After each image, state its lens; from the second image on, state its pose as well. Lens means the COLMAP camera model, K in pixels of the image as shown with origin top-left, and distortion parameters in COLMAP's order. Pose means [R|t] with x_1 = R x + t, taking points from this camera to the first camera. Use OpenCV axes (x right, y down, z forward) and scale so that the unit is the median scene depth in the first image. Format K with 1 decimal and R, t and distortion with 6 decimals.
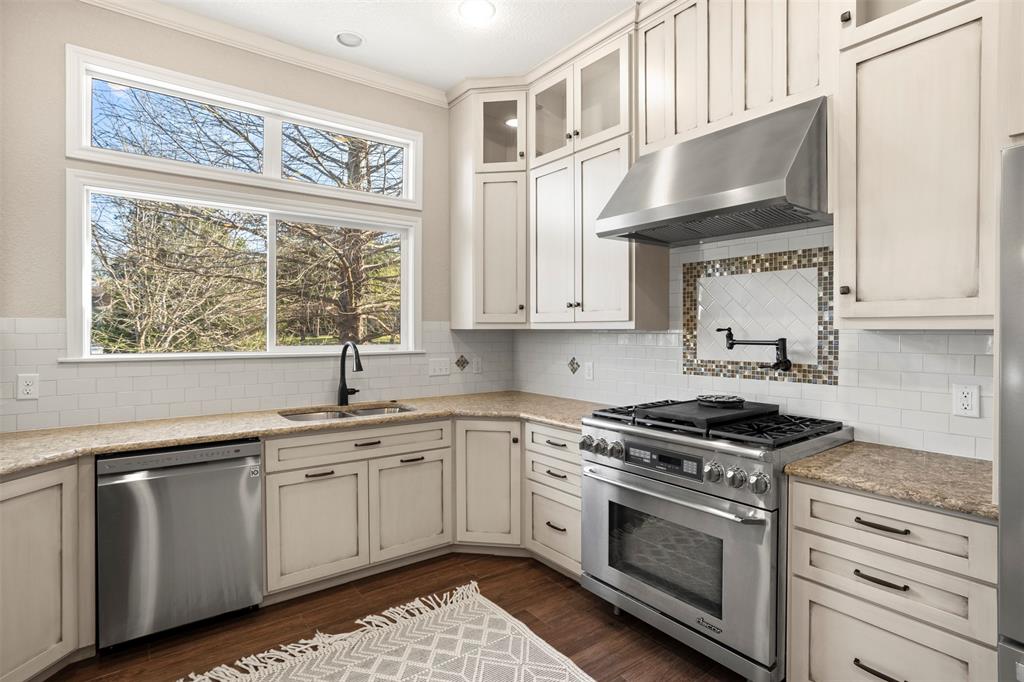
lens RADIAL K [[515.1, 0, 507.9], [0, 515.1, 332.3], [0, 0, 1]] dist [-0.052424, 0.031063]
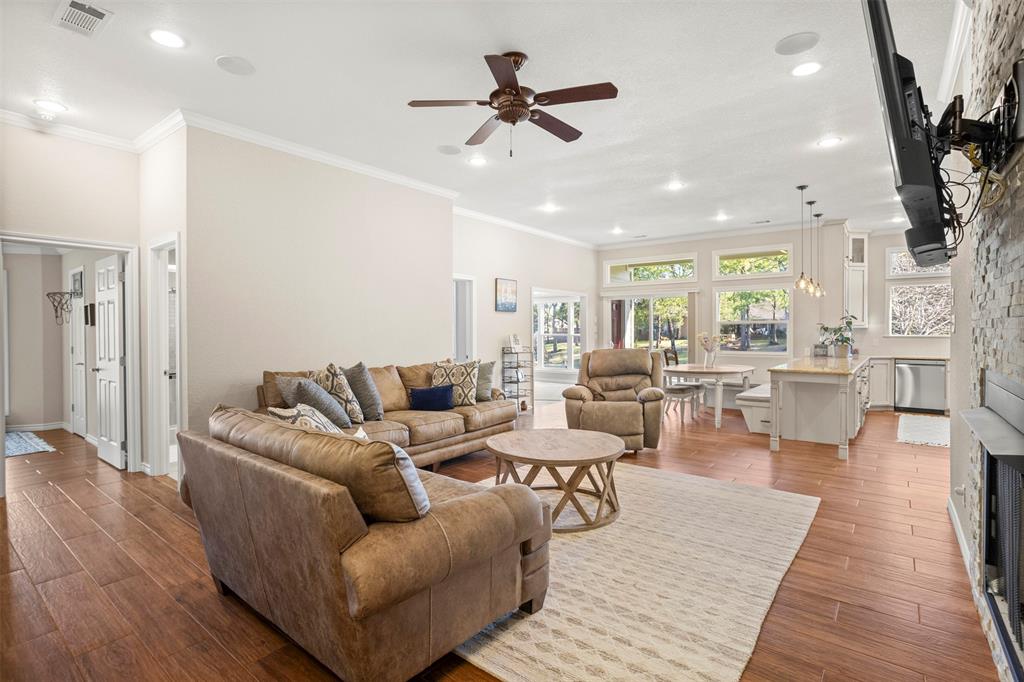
lens RADIAL K [[500.1, 0, 516.3], [0, 500.1, 335.4], [0, 0, 1]] dist [-0.002529, 0.000031]
pose [[0.277448, 0.007698, -0.960710, 1.572122], [-0.000043, 0.999968, 0.008000, 0.018643], [0.960741, -0.002178, 0.277439, -2.176093]]
